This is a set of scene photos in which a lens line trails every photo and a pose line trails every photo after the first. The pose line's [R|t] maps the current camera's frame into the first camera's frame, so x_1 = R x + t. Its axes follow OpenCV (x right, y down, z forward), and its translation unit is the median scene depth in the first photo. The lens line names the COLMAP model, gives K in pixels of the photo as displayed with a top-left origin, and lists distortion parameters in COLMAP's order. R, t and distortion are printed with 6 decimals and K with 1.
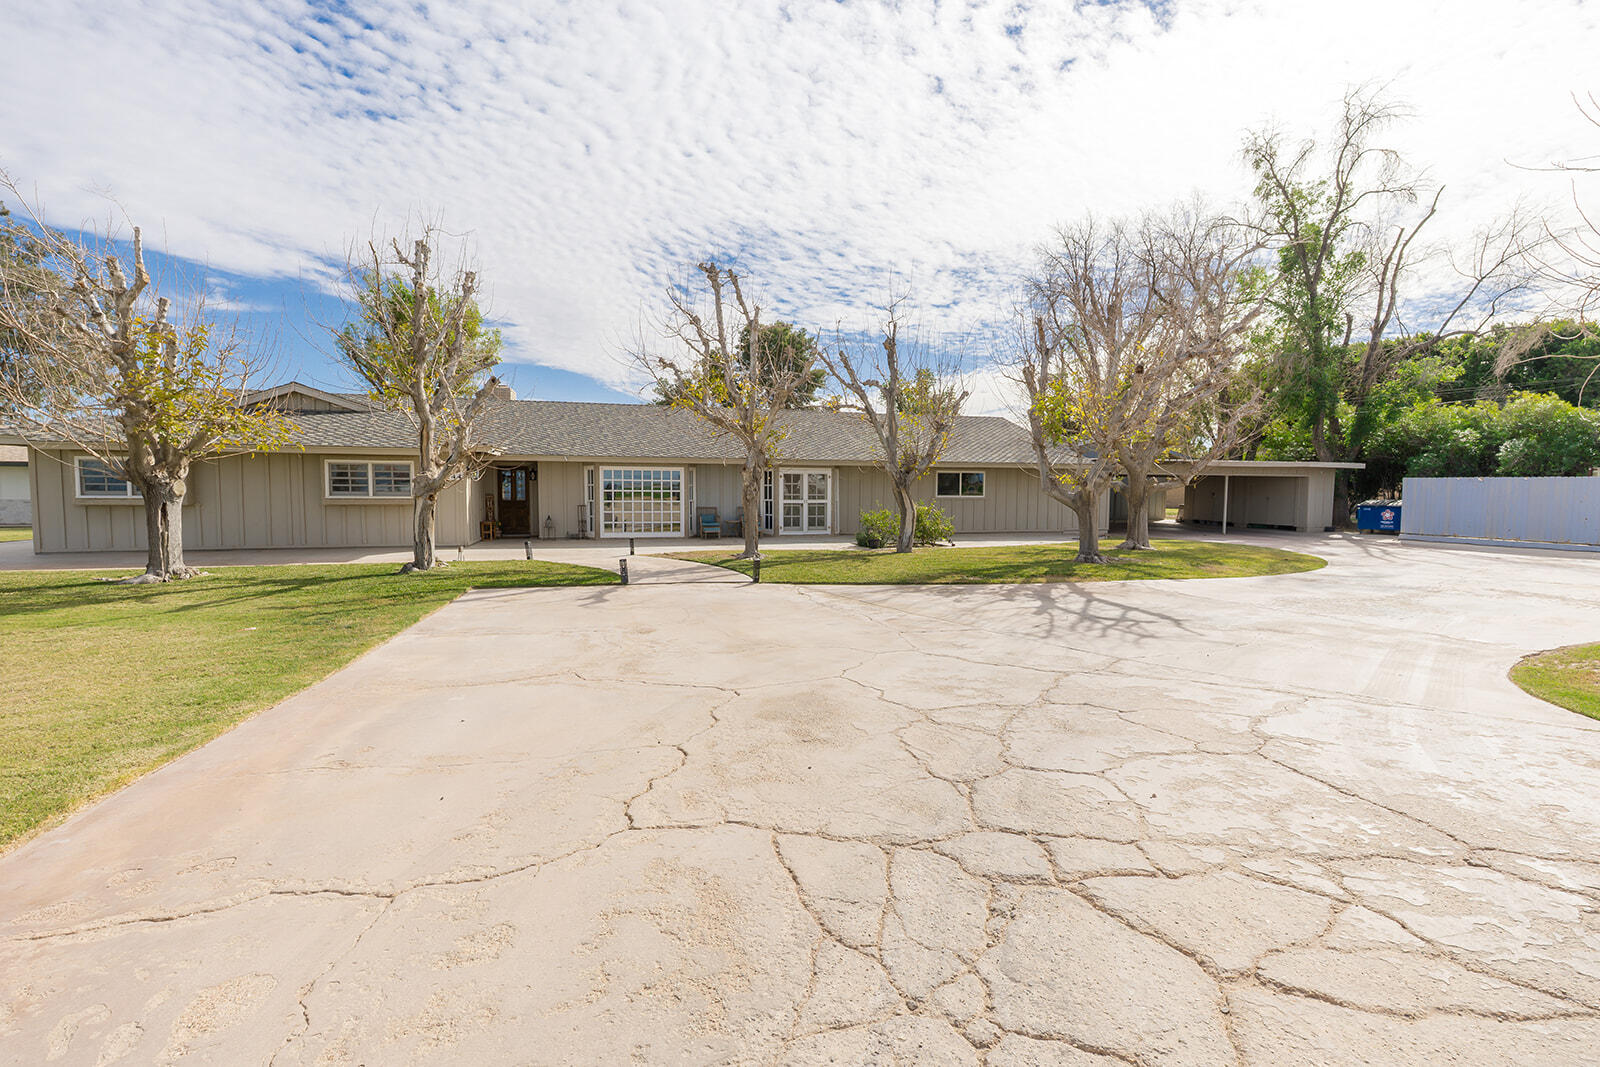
lens RADIAL K [[715.1, 0, 804.1], [0, 715.1, 532.3], [0, 0, 1]] dist [0.003163, 0.000102]
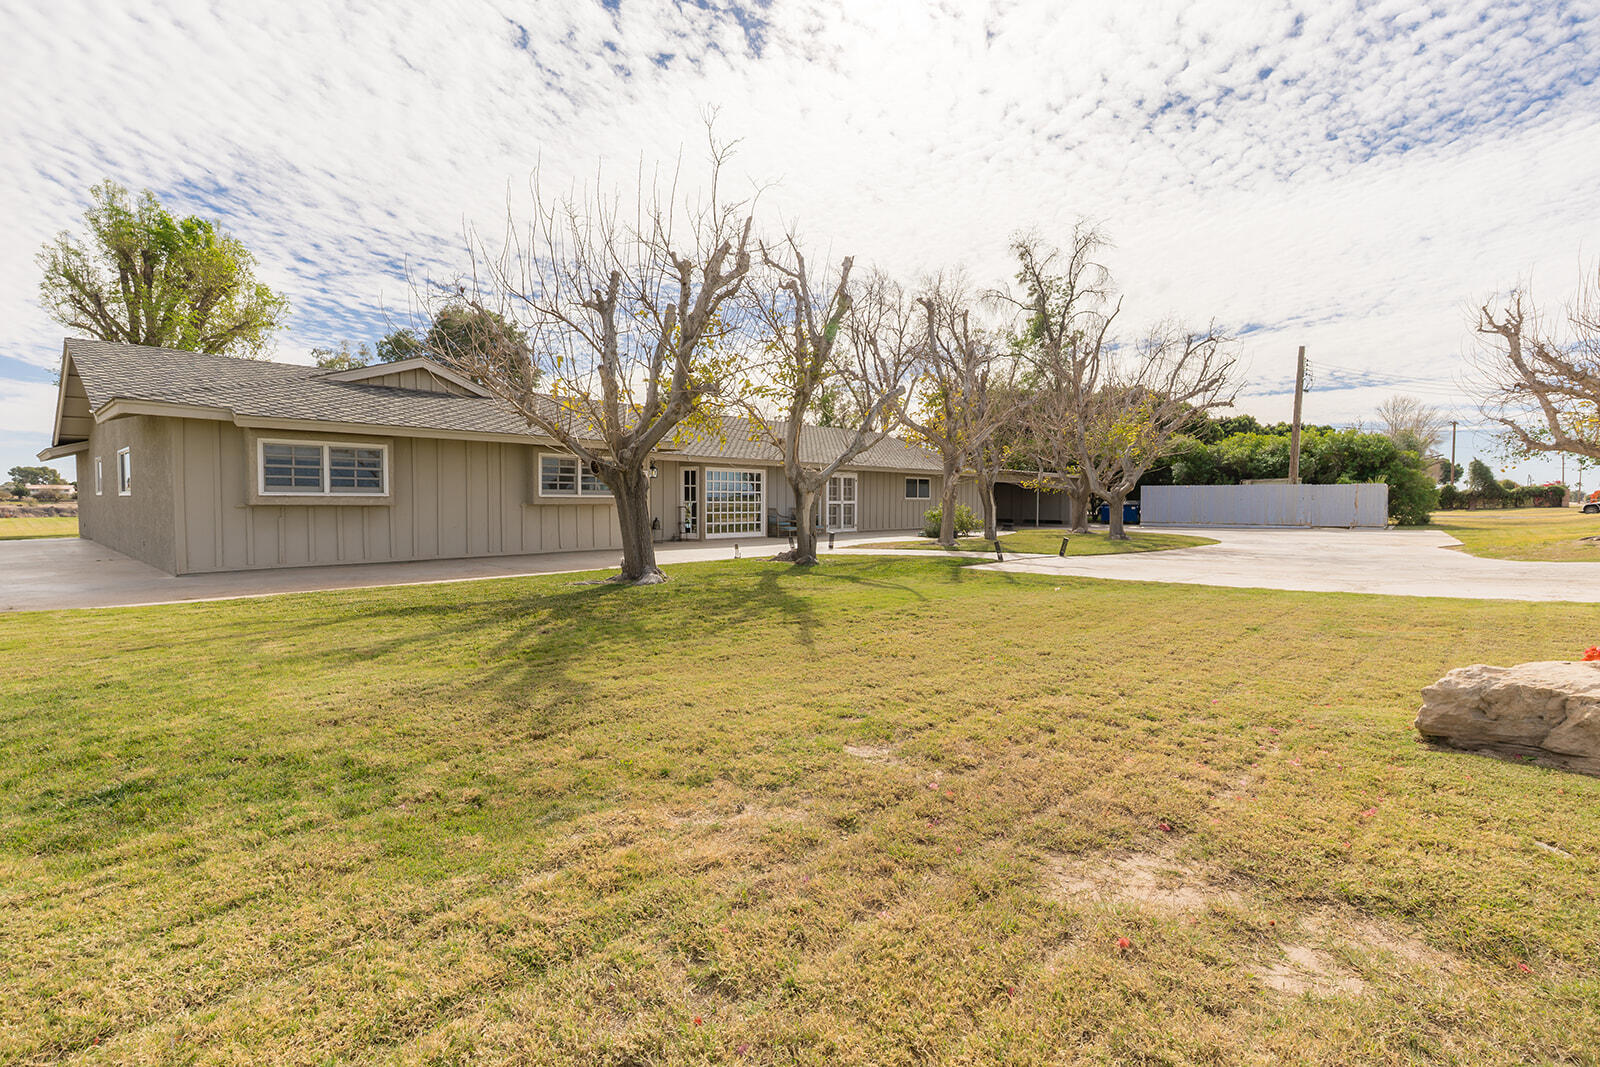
lens RADIAL K [[738.4, 0, 800.0], [0, 738.4, 533.5], [0, 0, 1]] dist [0.005875, 0.000523]
pose [[0.849595, -0.026353, 0.526776, -0.825681], [0.034405, 0.999393, -0.005493, 0.012314], [-0.526312, 0.022790, 0.849986, 0.062274]]
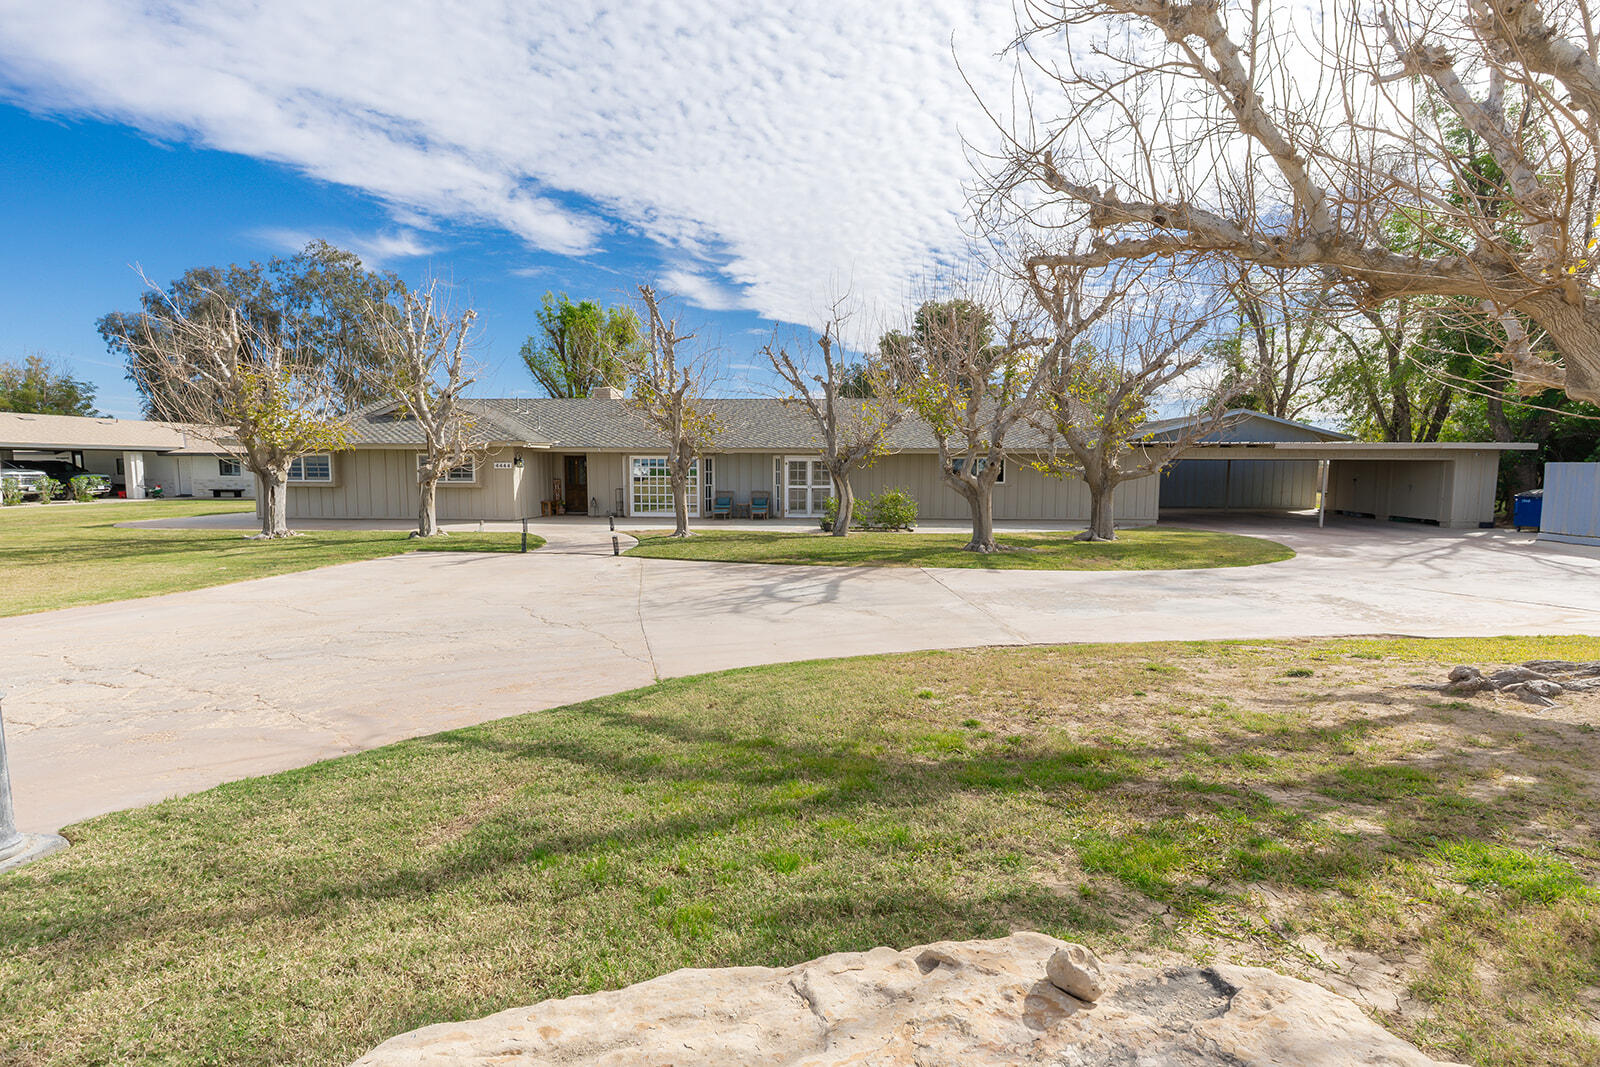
lens RADIAL K [[724.1, 0, 806.4], [0, 724.1, 531.0], [0, 0, 1]] dist [0.001023, -0.000298]
pose [[0.943717, 0.028452, -0.329529, 0.443935], [-0.019963, 0.999377, 0.029116, -0.009994], [0.330152, -0.020899, 0.943696, -0.040441]]
